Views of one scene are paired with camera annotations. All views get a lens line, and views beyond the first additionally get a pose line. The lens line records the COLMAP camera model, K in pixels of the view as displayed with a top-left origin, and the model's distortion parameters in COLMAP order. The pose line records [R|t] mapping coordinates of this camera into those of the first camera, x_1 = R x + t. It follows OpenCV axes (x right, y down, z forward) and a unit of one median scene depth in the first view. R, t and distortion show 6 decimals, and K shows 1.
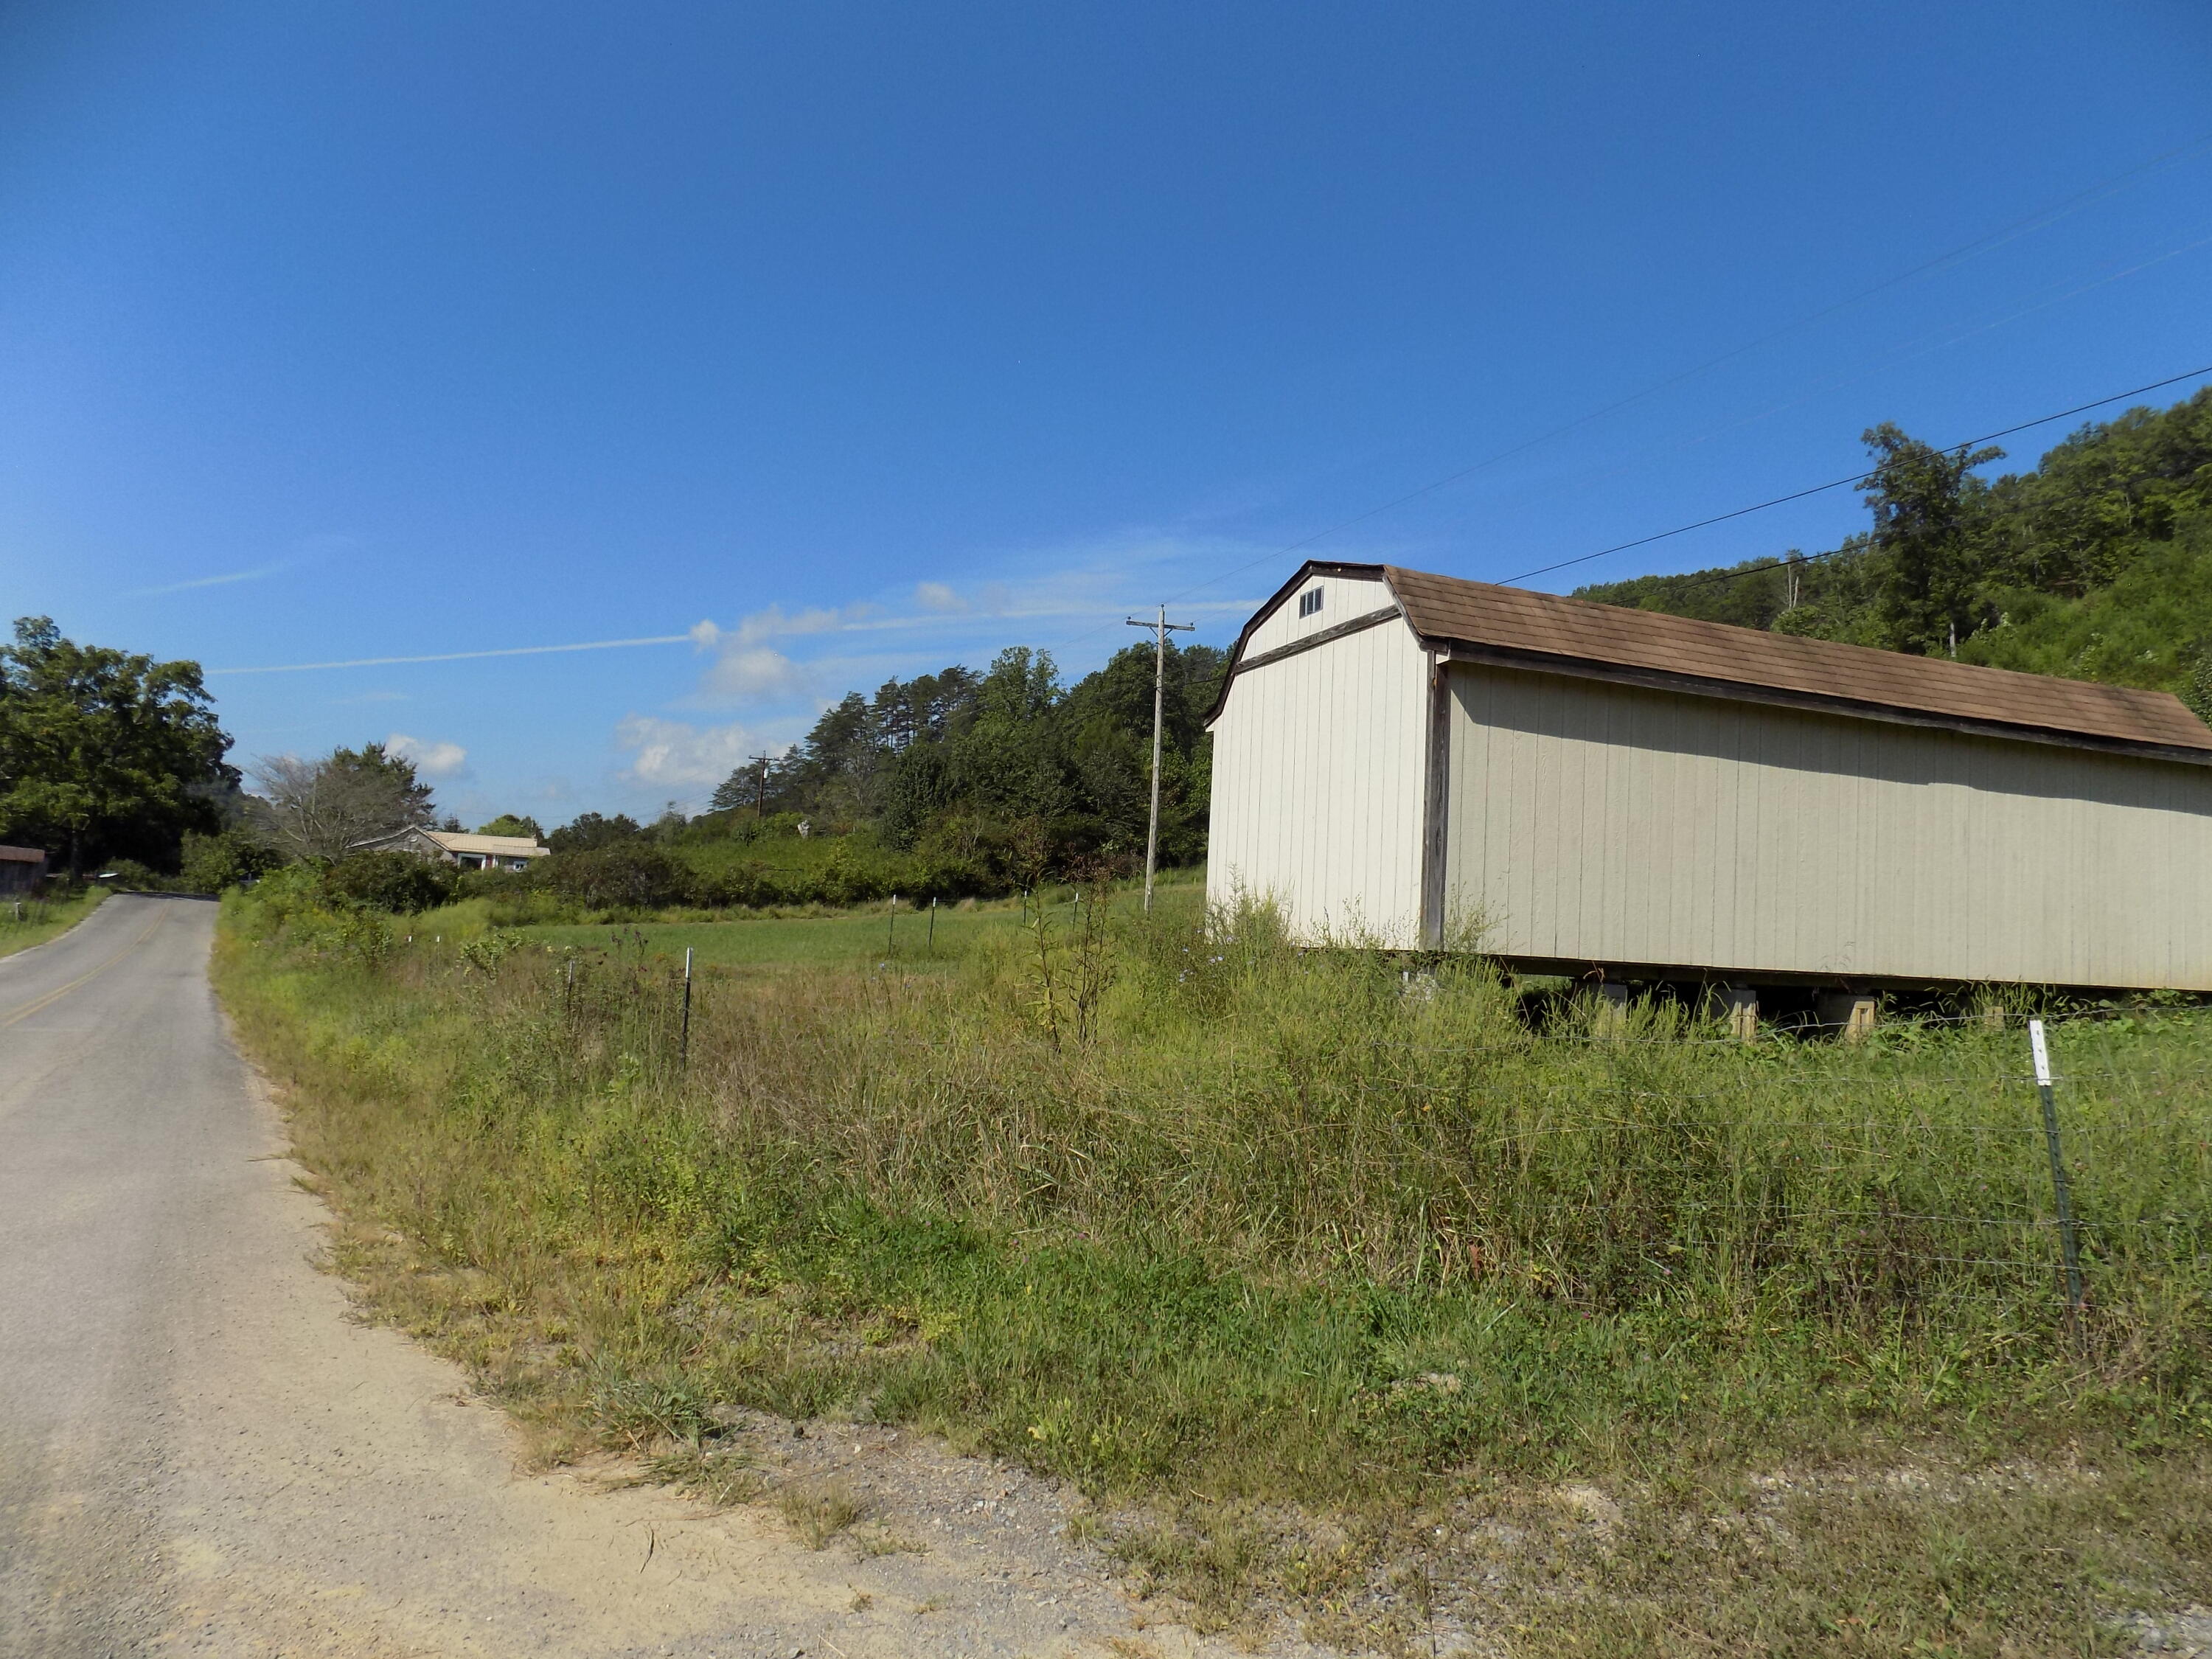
lens RADIAL K [[1548.3, 0, 1106.0], [0, 1548.3, 829.5], [0, 0, 1]] dist [-0.072950, 0.090998]
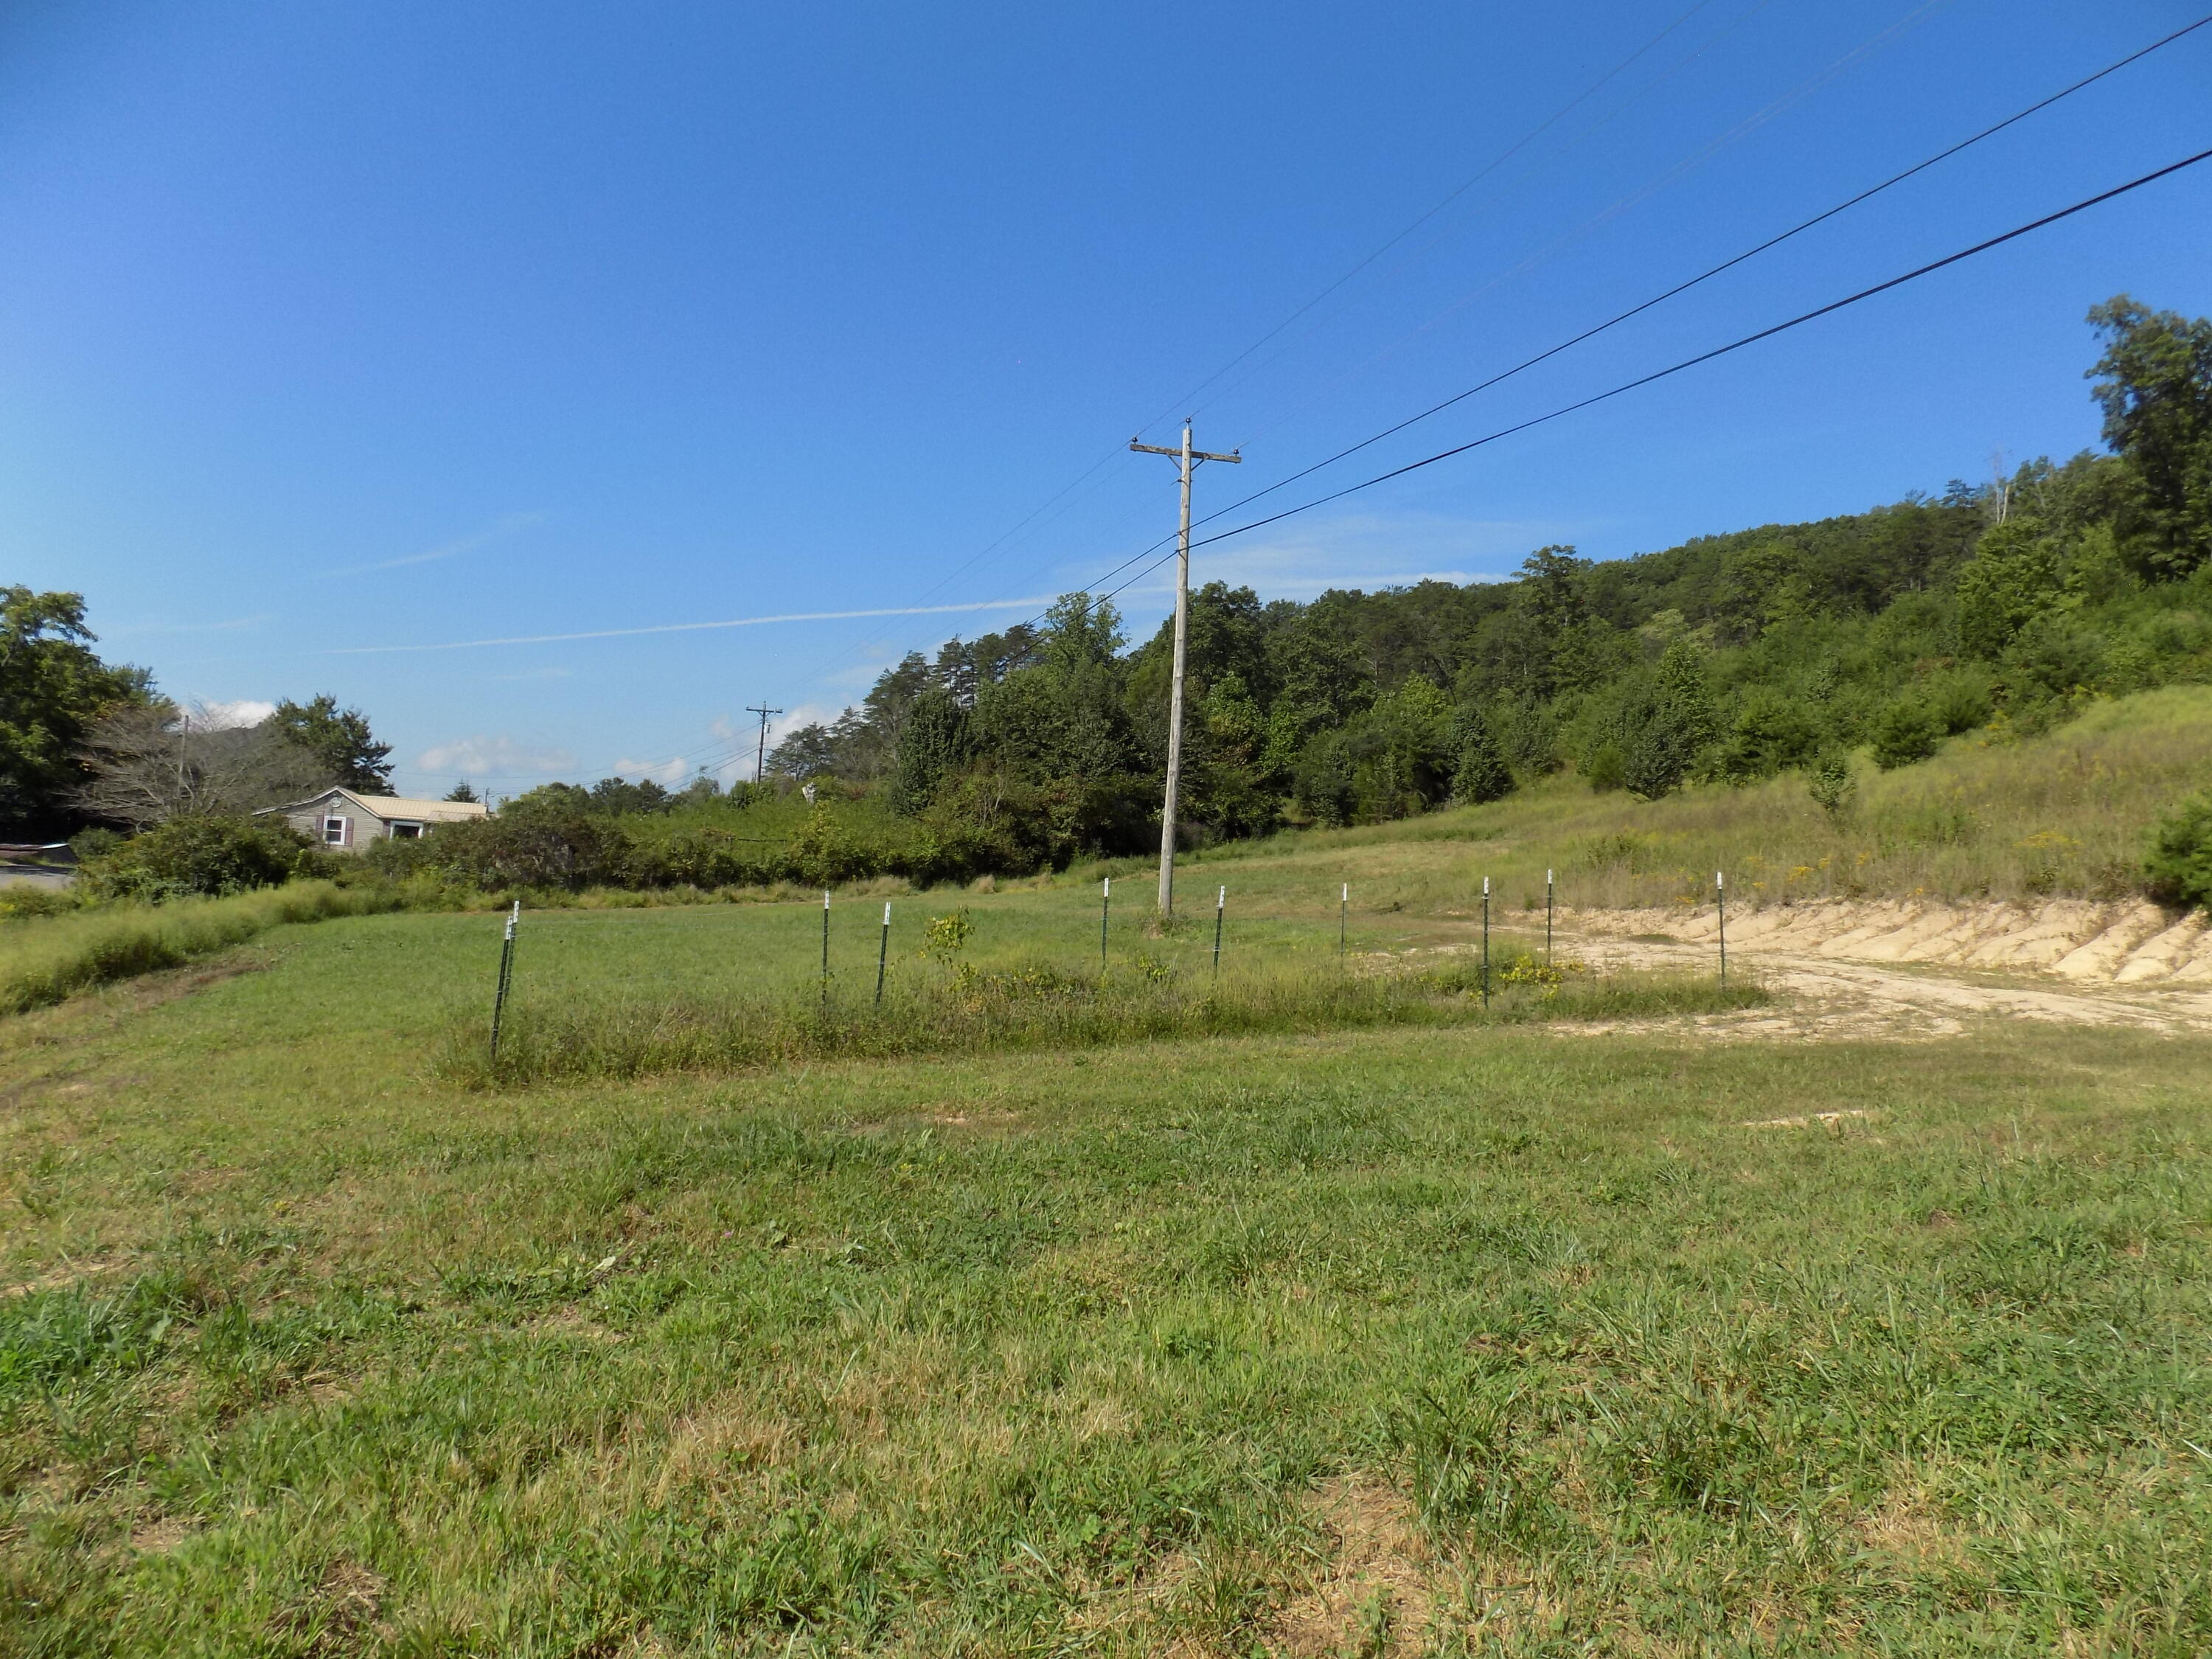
lens RADIAL K [[1501.4, 0, 1106.0], [0, 1501.4, 829.5], [0, 0, 1]] dist [-0.076974, 0.083068]
pose [[0.998124, 0.000581, -0.061225, 0.021435], [0.000602, 0.999814, 0.019299, 0.004791], [0.061225, -0.019300, 0.997937, 0.209502]]
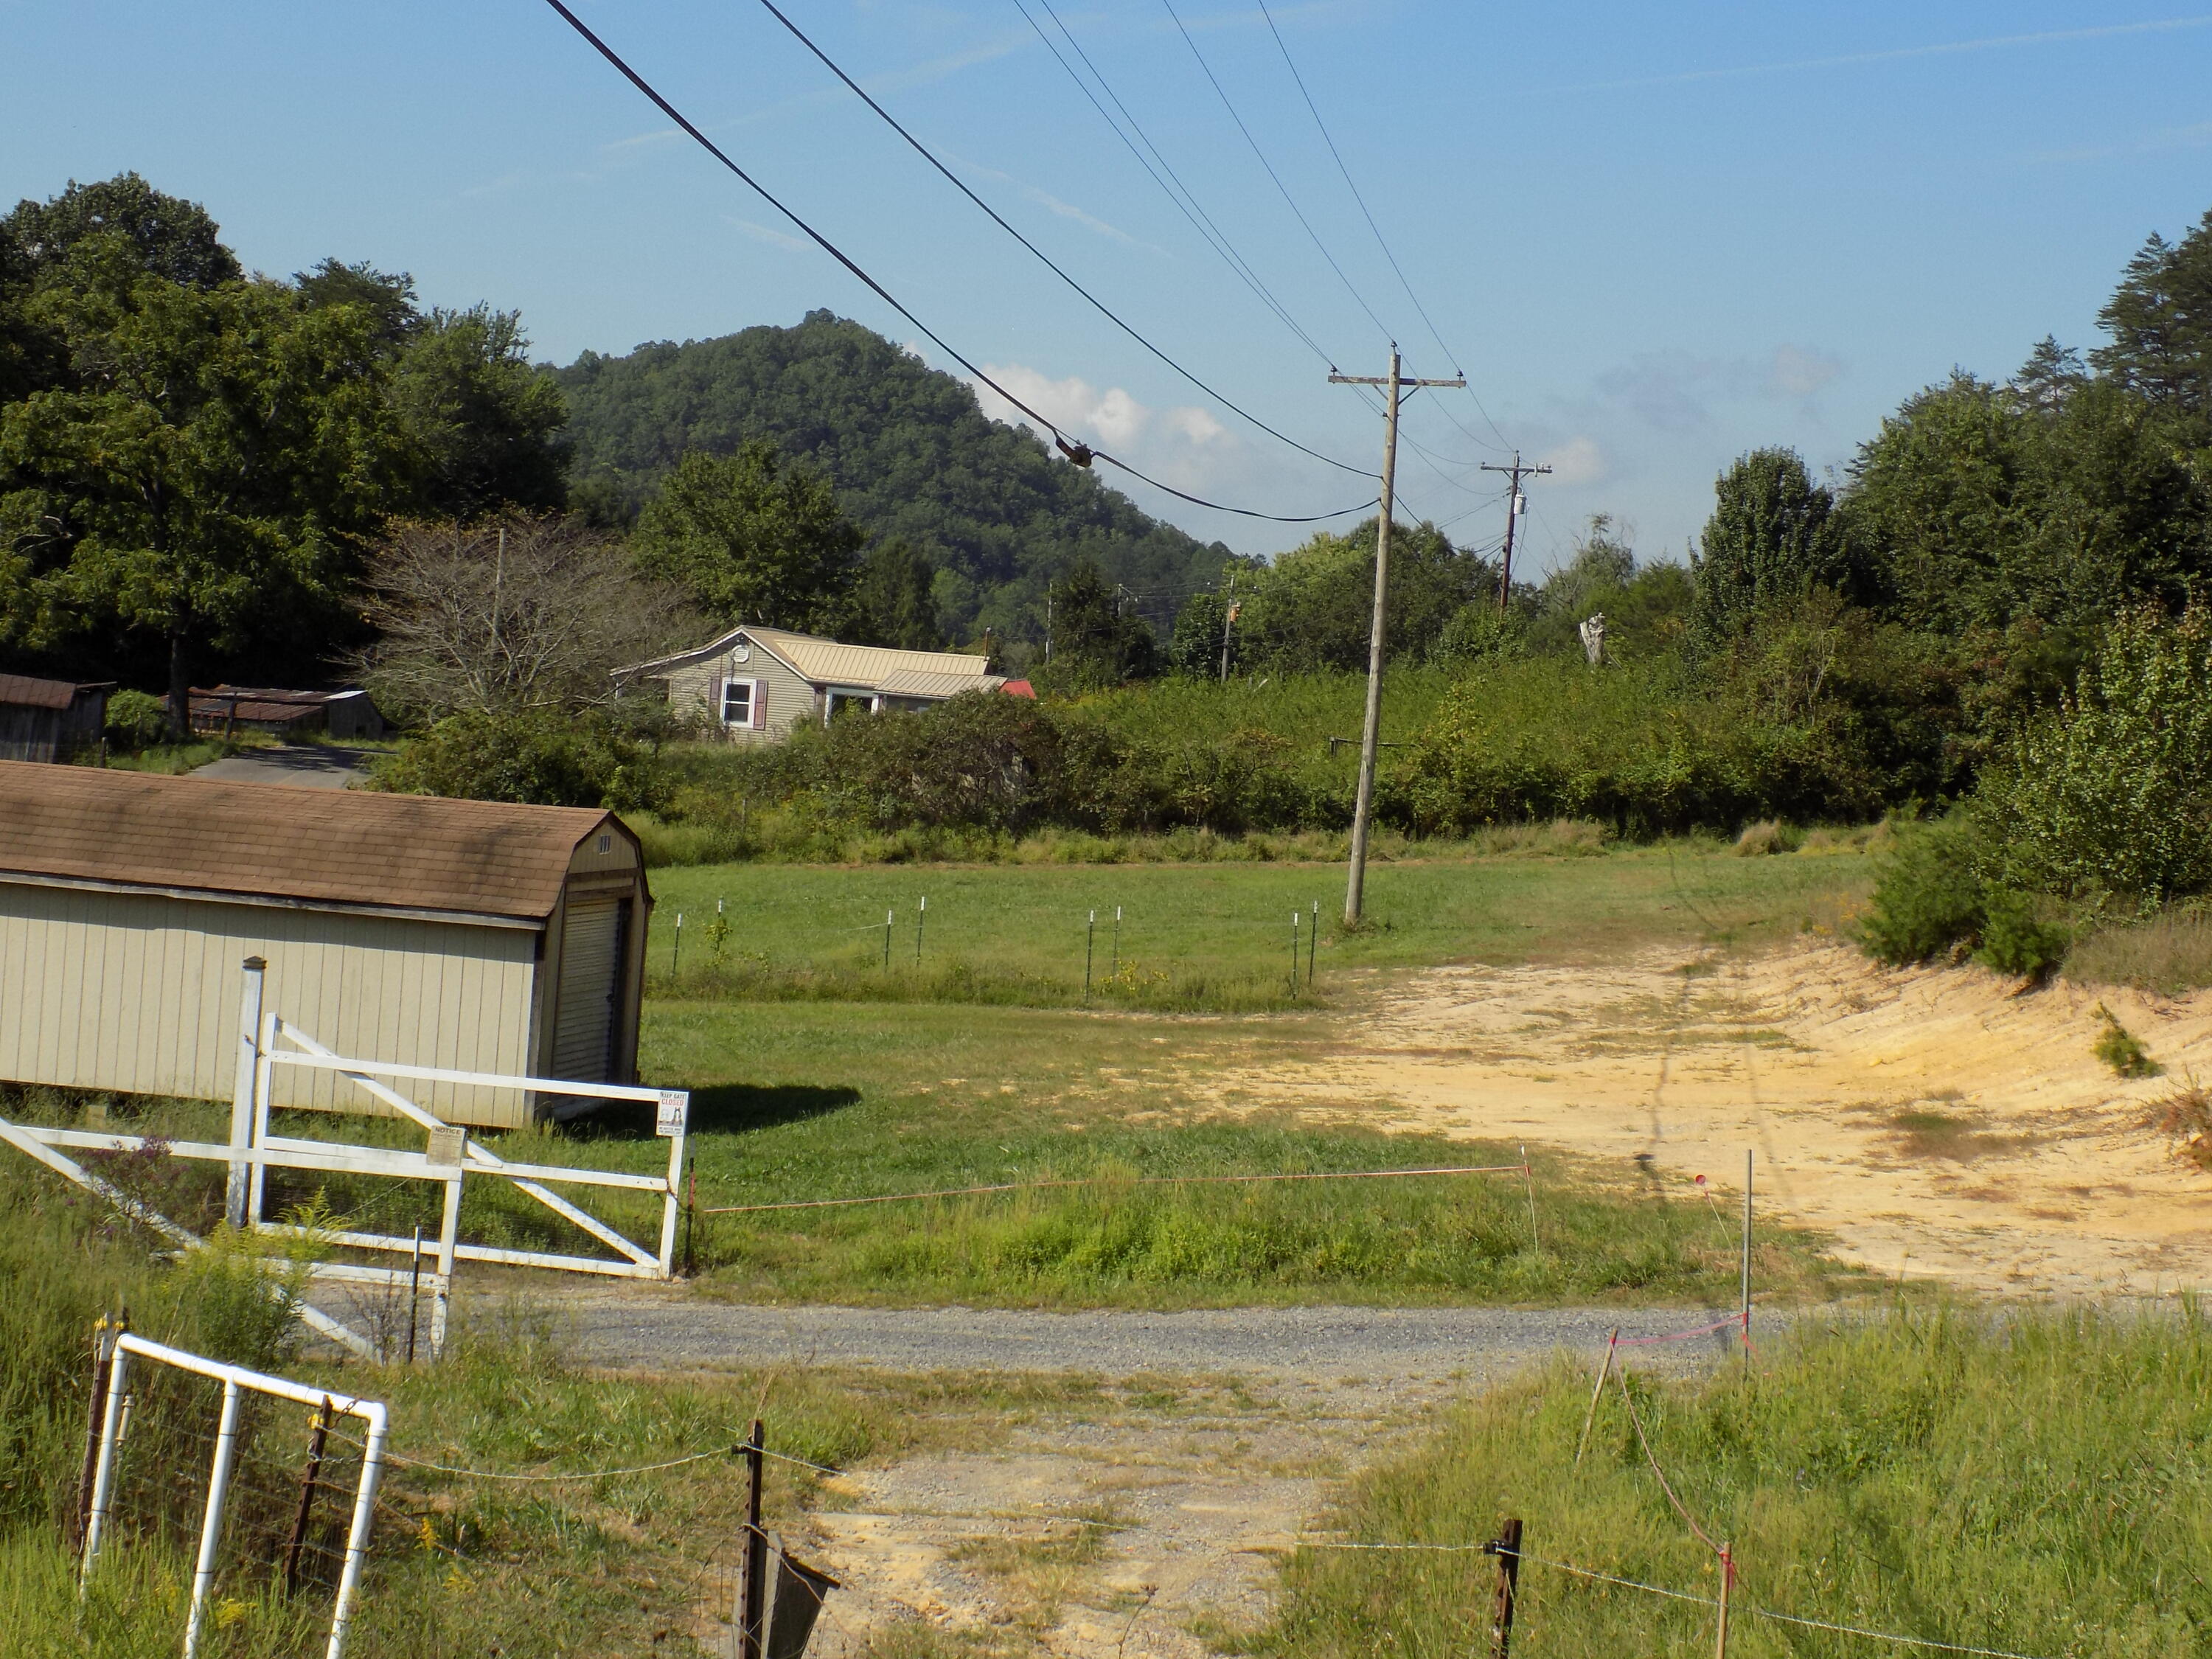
lens RADIAL K [[4883.3, 0, 1106.0], [0, 4883.3, 829.5], [0, 0, 1]] dist [-0.068581, 2.603666]
pose [[0.860135, 0.037474, -0.508689, 0.435169], [0.001156, 0.997152, 0.075412, -0.055551], [0.510066, -0.065452, 0.857642, -0.272521]]
